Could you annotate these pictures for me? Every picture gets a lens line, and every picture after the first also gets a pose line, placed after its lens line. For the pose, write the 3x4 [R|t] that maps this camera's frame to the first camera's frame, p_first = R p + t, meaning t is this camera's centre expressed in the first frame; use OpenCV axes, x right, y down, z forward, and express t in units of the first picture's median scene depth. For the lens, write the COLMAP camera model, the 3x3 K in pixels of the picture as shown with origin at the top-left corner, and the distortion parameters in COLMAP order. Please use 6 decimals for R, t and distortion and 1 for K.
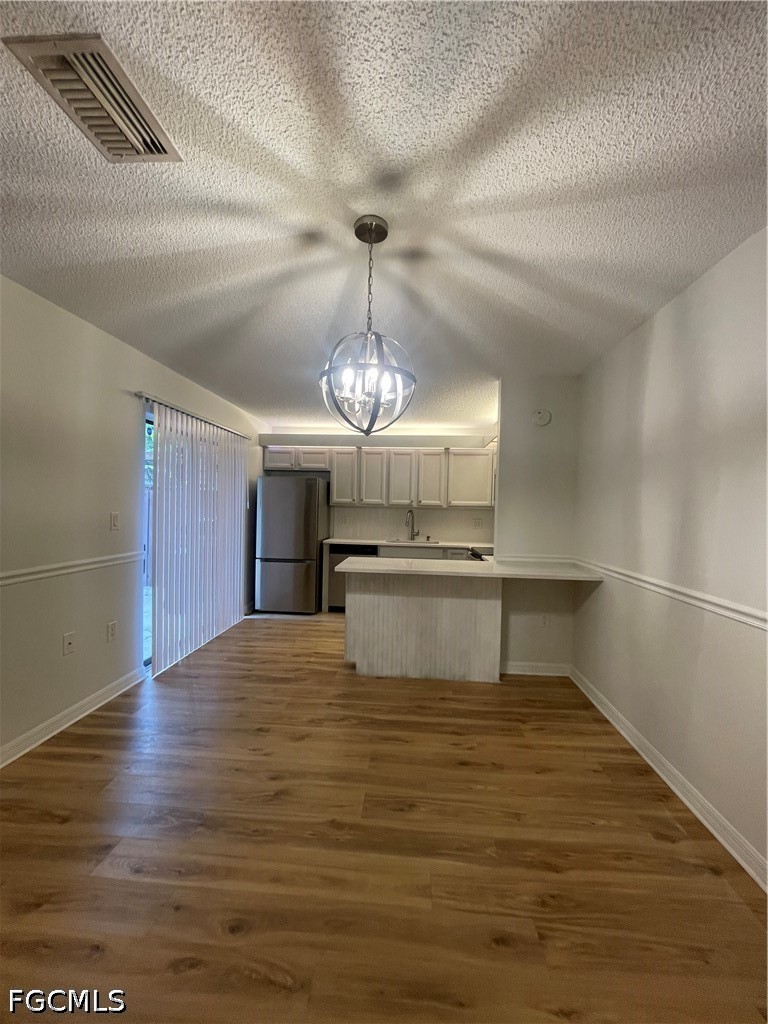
lens RADIAL K [[415.1, 0, 385.1], [0, 415.1, 514.8], [0, 0, 1]] dist [-0.006140, 0.002900]
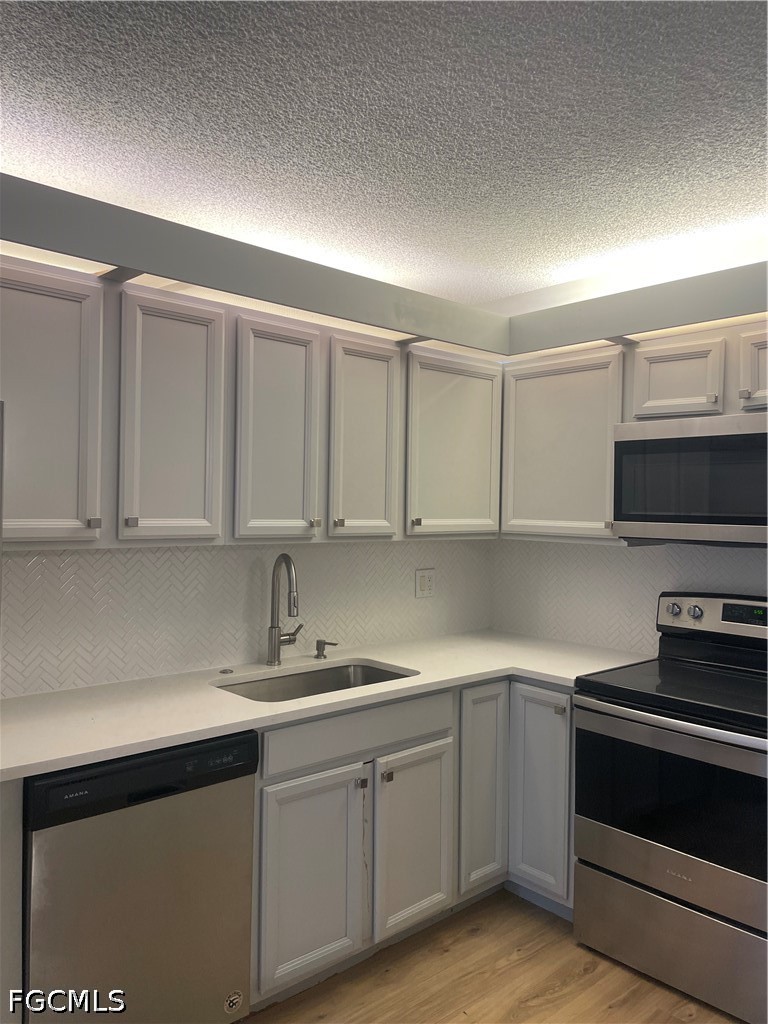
lens RADIAL K [[766.4, 0, 381.0], [0, 766.4, 506.3], [0, 0, 1]] dist [0.046428, 0.000762]
pose [[0.692855, -0.010333, 0.721003, -0.457856], [0.014254, 0.999898, 0.000632, -0.075926], [-0.720936, 0.009839, 0.692932, 1.122845]]
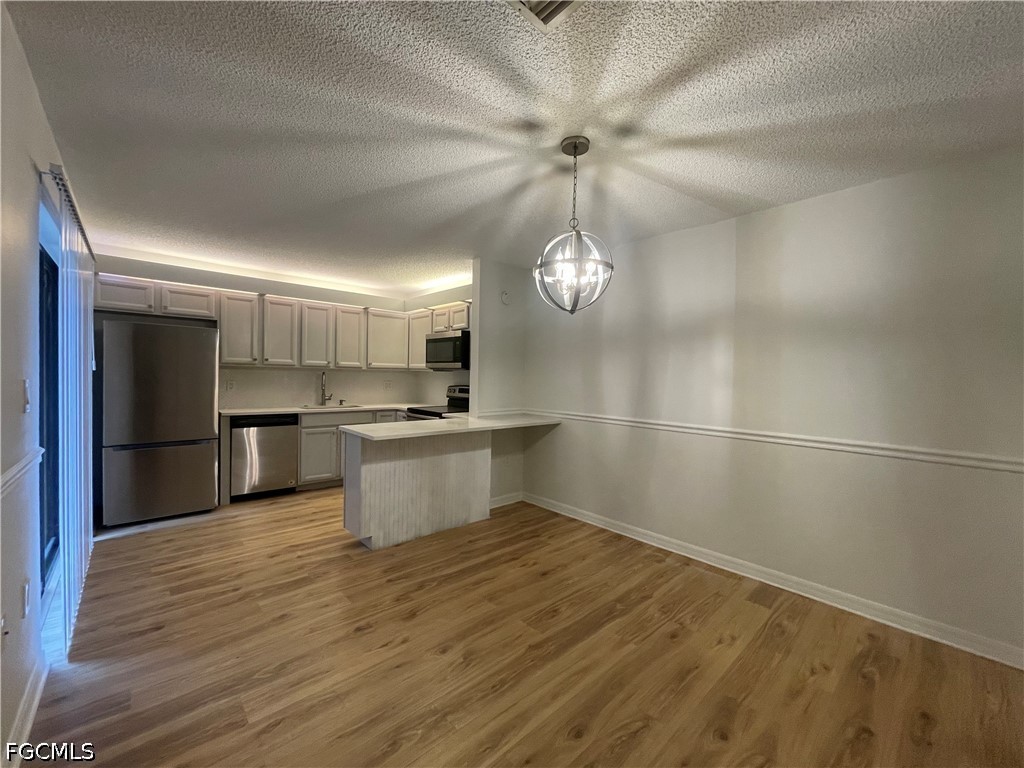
lens RADIAL K [[415.1, 0, 515.8], [0, 415.1, 384.4], [0, 0, 1]] dist [-0.006140, 0.002900]
pose [[0.682859, -0.022956, 0.730190, -0.569258], [0.007179, 0.999669, 0.024713, -0.006558], [-0.730515, -0.011633, 0.682797, 0.149531]]
